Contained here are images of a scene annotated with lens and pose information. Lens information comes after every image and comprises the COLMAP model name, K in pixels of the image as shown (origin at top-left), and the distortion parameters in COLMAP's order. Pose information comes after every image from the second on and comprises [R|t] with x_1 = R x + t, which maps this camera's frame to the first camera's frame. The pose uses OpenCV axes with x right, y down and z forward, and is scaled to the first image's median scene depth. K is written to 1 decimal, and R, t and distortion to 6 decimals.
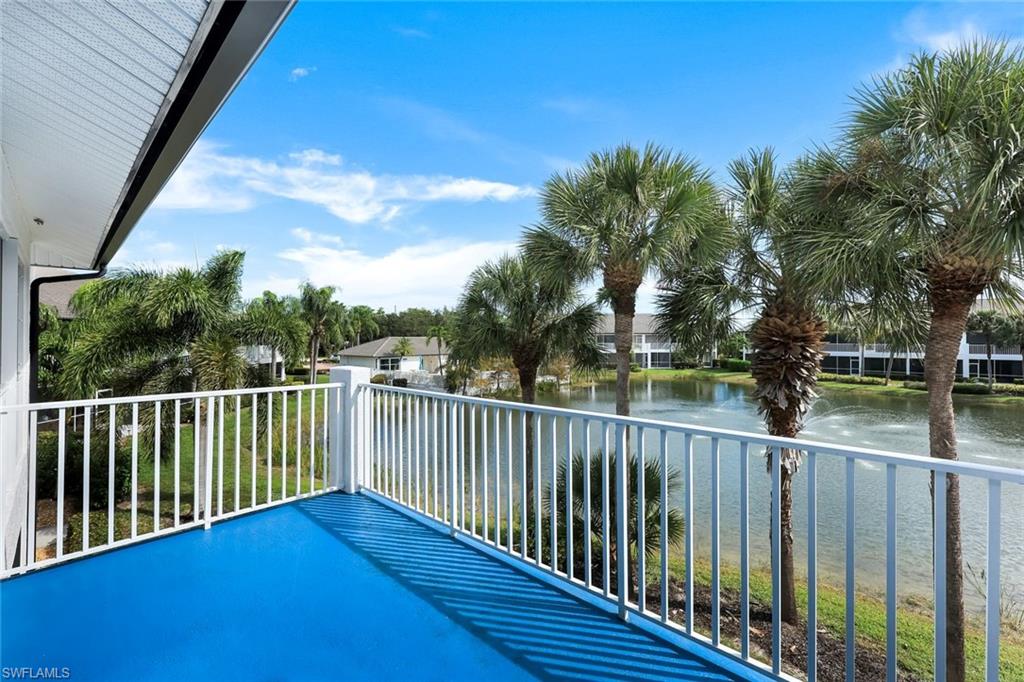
lens RADIAL K [[419.9, 0, 508.0], [0, 419.9, 339.2], [0, 0, 1]] dist [0.001397, 0.000418]
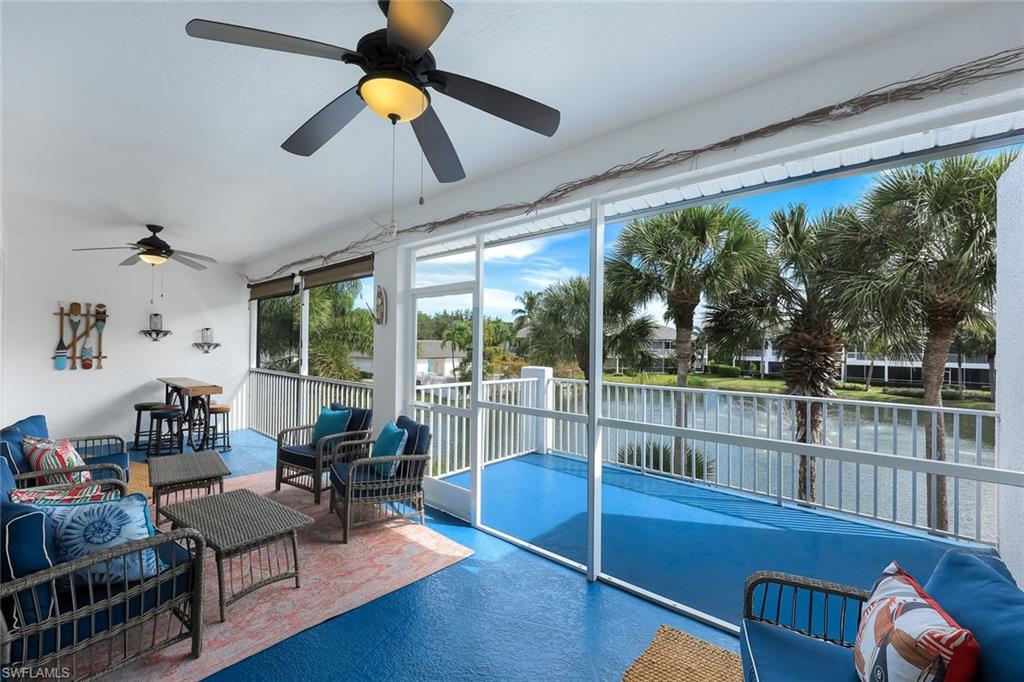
lens RADIAL K [[416.2, 0, 512.0], [0, 416.2, 341.0], [0, 0, 1]] dist [0.004239, -0.000011]
pose [[0.999344, 0.012712, 0.033908, -0.244229], [-0.012546, 0.999908, -0.005112, -0.006983], [-0.033970, 0.004683, 0.999412, -0.197682]]
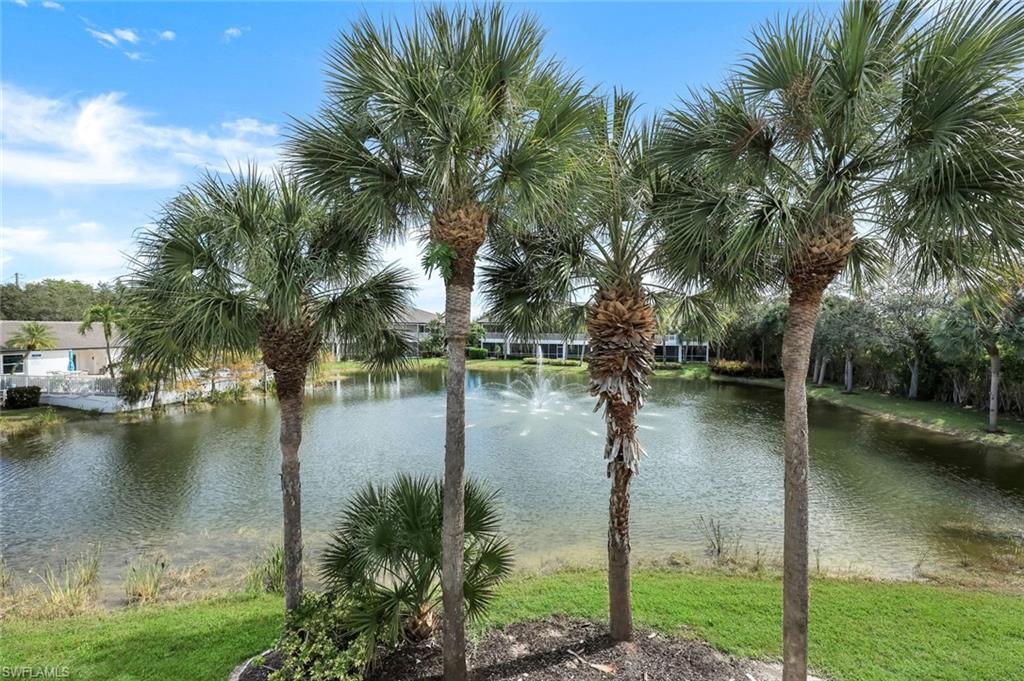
lens RADIAL K [[419.9, 0, 508.0], [0, 419.9, 338.7], [0, 0, 1]] dist [0.001397, 0.000418]
pose [[0.828006, -0.002832, 0.560713, -0.038298], [-0.010064, 0.999751, 0.019912, 0.010119], [-0.560629, -0.022130, 0.827771, 0.334873]]
